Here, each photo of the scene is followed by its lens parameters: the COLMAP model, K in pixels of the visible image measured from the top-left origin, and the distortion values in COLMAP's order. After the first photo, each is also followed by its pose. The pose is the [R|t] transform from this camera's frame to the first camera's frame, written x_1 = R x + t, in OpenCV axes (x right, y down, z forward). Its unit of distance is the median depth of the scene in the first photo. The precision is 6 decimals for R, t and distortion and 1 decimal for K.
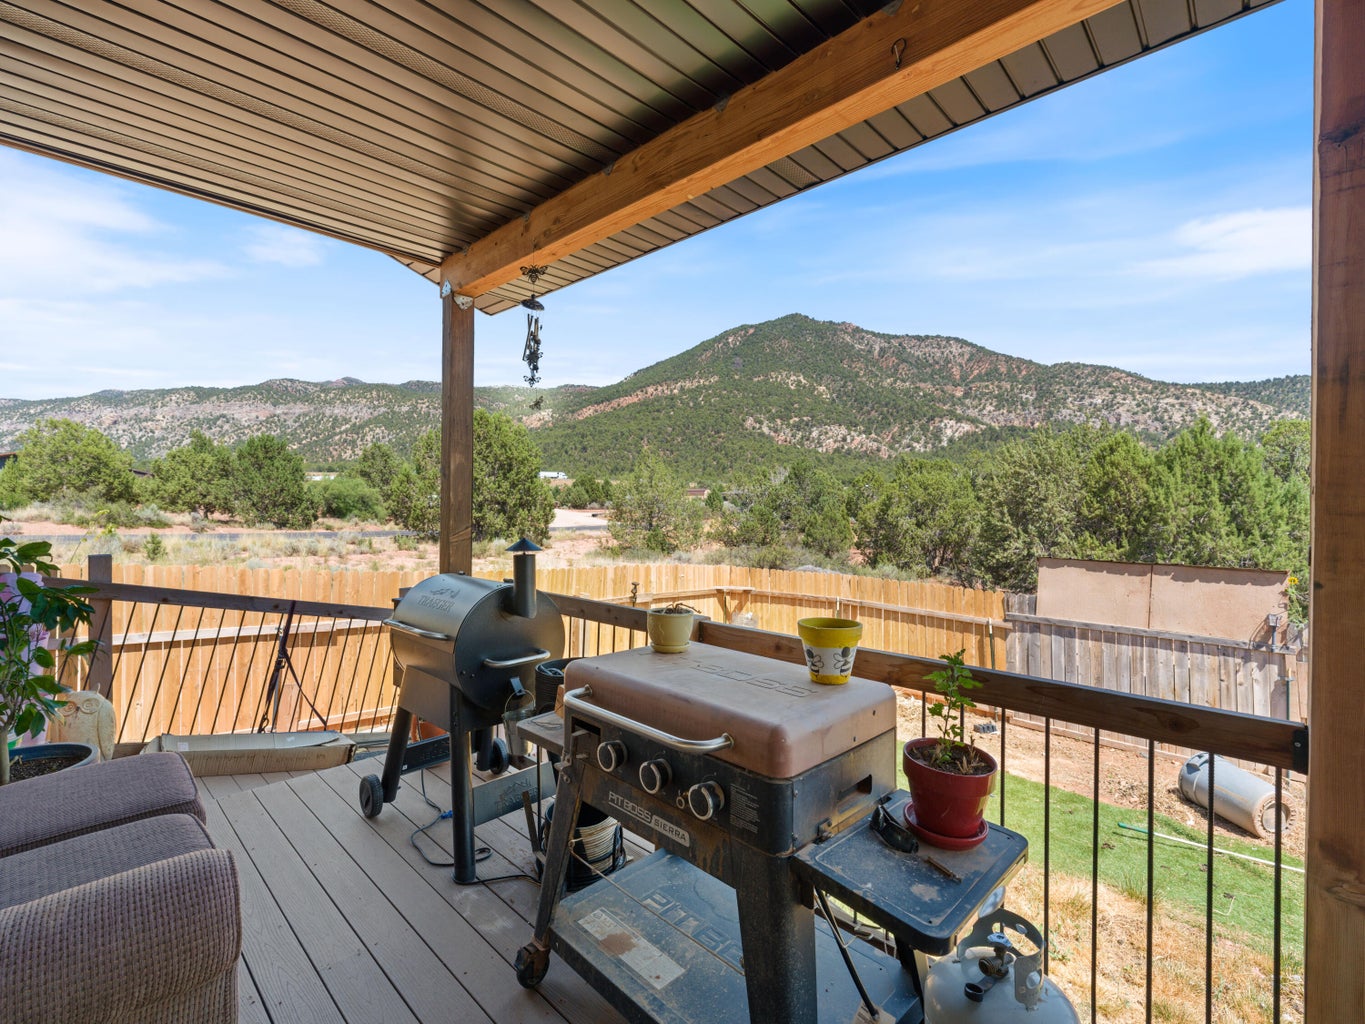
lens RADIAL K [[630.0, 0, 680.6], [0, 630.0, 510.5], [0, 0, 1]] dist [-0.002202, 0.000166]
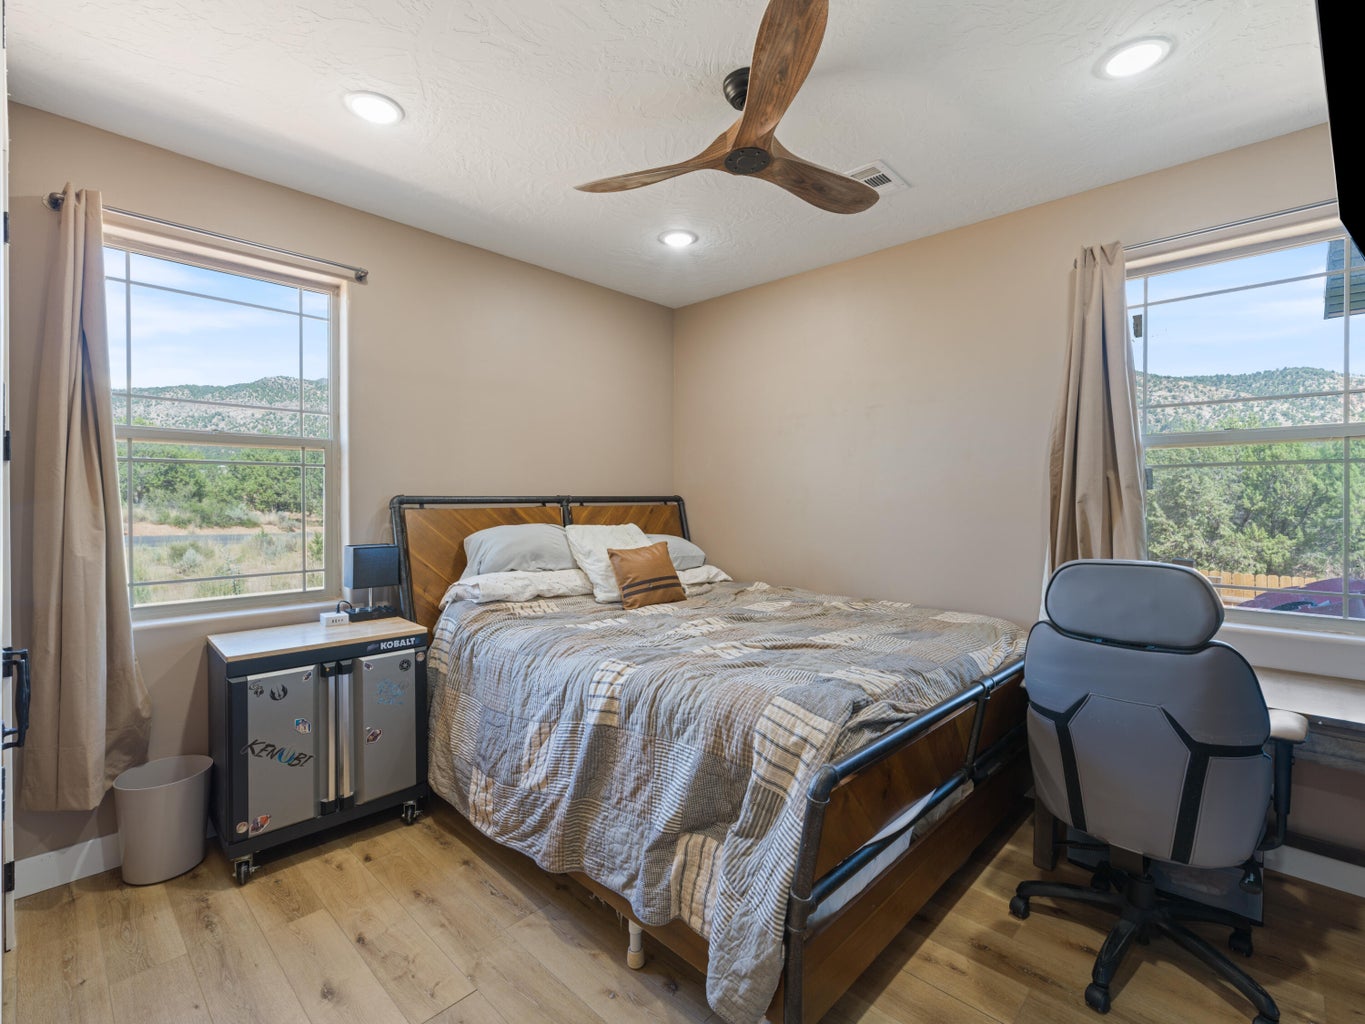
lens RADIAL K [[630.0, 0, 681.9], [0, 630.0, 504.9], [0, 0, 1]] dist [-0.002202, 0.000166]
pose [[0.999893, -0.007547, 0.012523, -0.172968], [0.007564, 0.999970, -0.001350, -0.001670], [-0.012512, 0.001445, 0.999921, -0.000624]]
